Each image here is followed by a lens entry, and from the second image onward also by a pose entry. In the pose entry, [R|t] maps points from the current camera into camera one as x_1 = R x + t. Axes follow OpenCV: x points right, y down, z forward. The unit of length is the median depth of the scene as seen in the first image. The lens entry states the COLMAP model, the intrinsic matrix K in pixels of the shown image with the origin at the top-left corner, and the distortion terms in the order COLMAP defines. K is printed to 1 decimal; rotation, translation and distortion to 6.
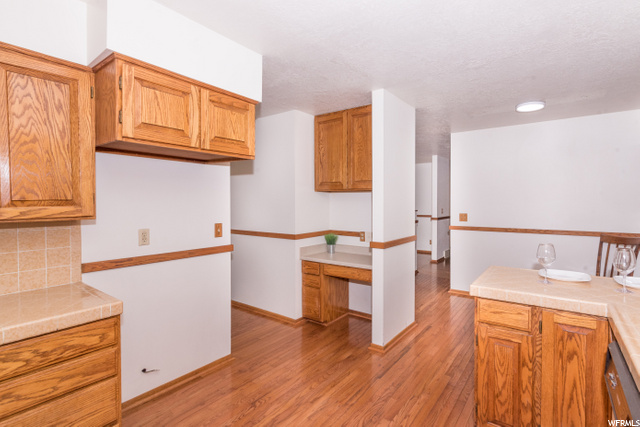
lens RADIAL K [[305.7, 0, 321.9], [0, 305.7, 206.6], [0, 0, 1]] dist [-0.001114, 0.000009]
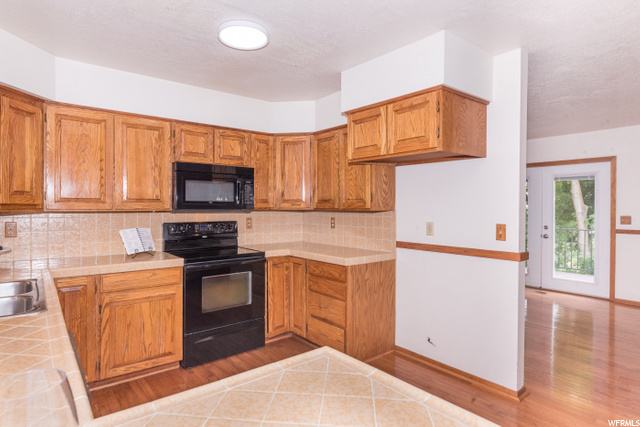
lens RADIAL K [[361.2, 0, 320.0], [0, 361.2, 213.5], [0, 0, 1]] dist [0.001128, -0.000478]
pose [[-0.229699, 0.018363, -0.973089, 1.050768], [-0.015069, 0.999635, 0.022421, 0.015646], [0.973145, 0.019813, -0.229338, 1.052855]]
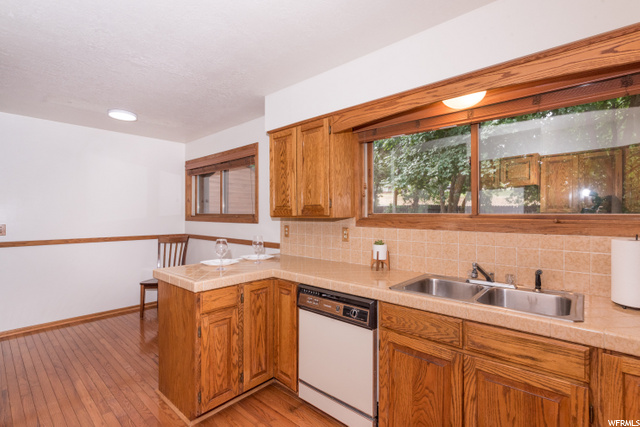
lens RADIAL K [[311.8, 0, 320.0], [0, 311.8, 213.5], [0, 0, 1]] dist [-0.000415, -0.000301]
pose [[0.090164, 0.008137, 0.995894, -0.506353], [0.012903, 0.999873, -0.009338, 0.031731], [-0.995843, 0.013692, 0.090047, 0.437528]]
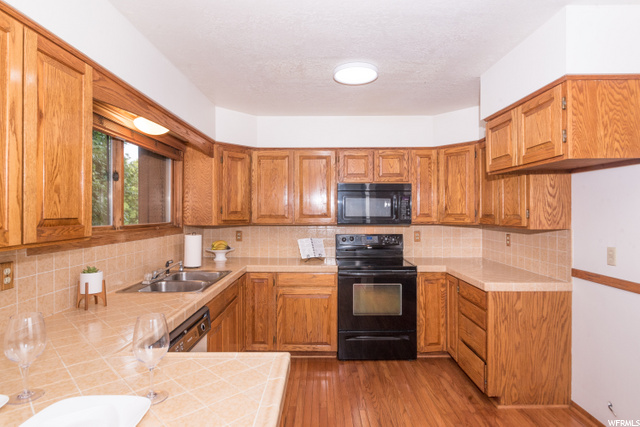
lens RADIAL K [[361.8, 0, 320.0], [0, 361.8, 213.5], [0, 0, 1]] dist [-0.006529, -0.001793]
pose [[-0.794679, 0.004591, -0.607012, 0.857195], [-0.007616, 0.999817, 0.017533, -0.044536], [0.606982, 0.018556, -0.794499, 1.534916]]
